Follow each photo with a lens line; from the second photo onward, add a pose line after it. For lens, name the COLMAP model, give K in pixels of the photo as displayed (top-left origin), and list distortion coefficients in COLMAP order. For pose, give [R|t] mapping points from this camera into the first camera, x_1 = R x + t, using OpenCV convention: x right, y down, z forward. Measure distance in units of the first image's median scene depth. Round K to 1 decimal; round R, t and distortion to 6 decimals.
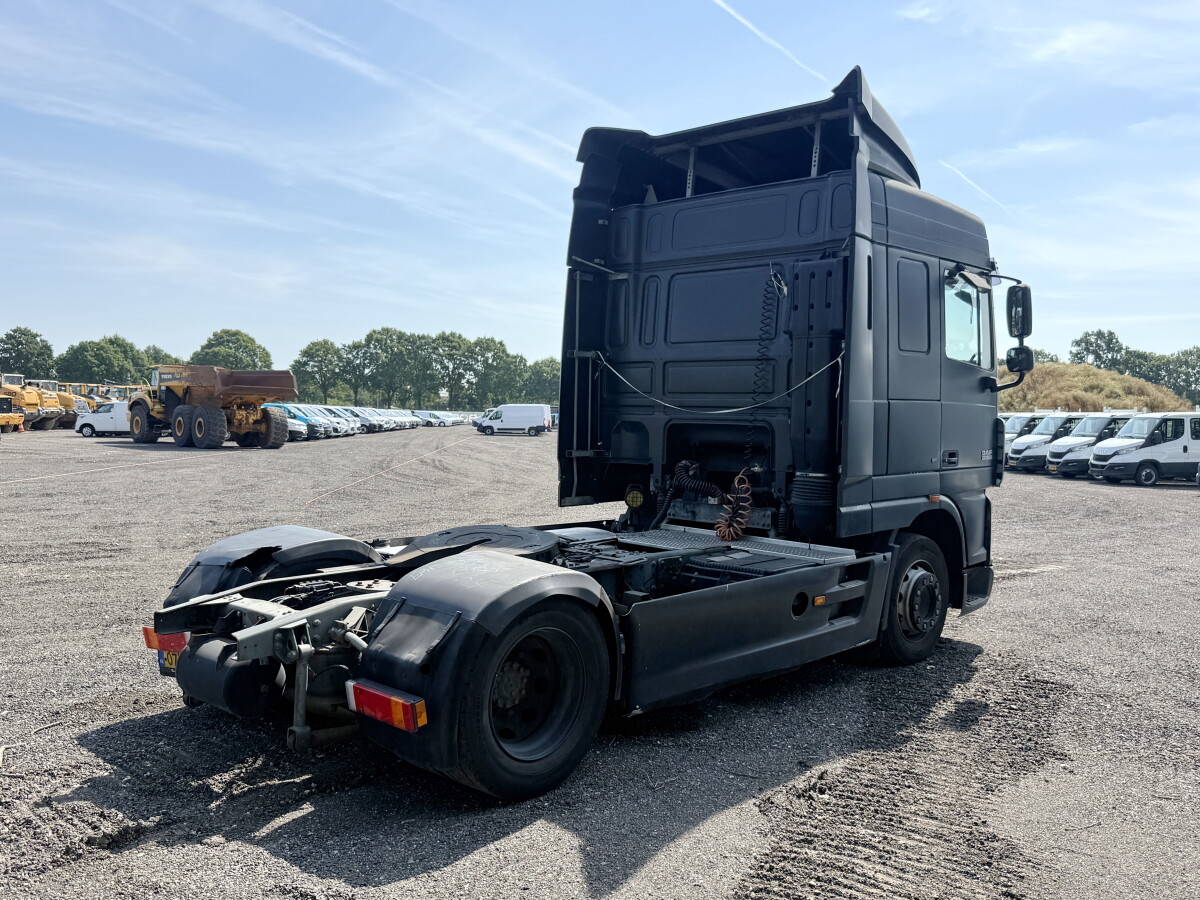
lens RADIAL K [[1061.3, 0, 600.3], [0, 1061.3, 451.4], [0, 0, 1]] dist [0.005495, -0.023804]
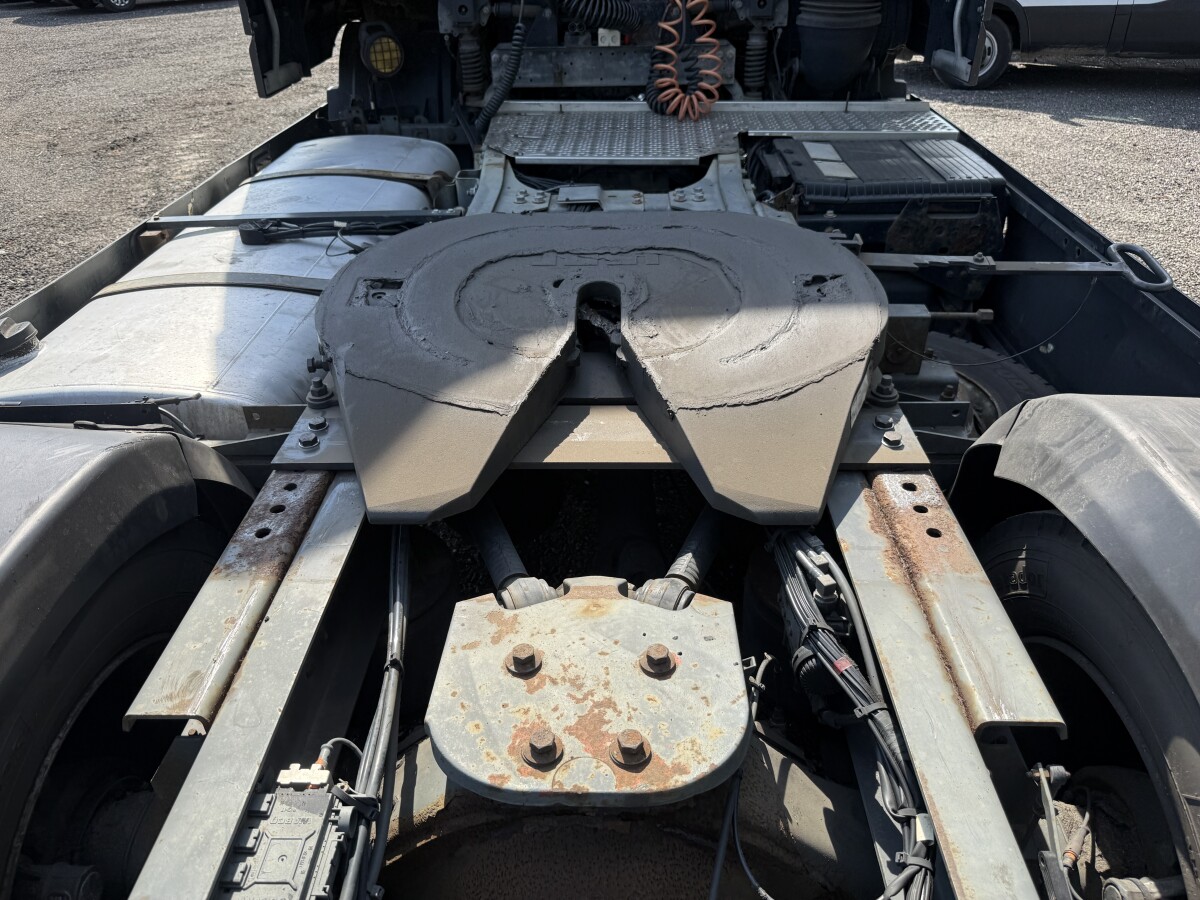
lens RADIAL K [[848.8, 0, 601.1], [0, 848.8, 443.0], [0, 0, 1]] dist [-0.008247, -0.004052]
pose [[0.746667, -0.386301, 0.541536, -0.181879], [0.060495, 0.850157, 0.523043, -0.002036], [-0.662442, -0.357779, 0.658153, 0.623023]]
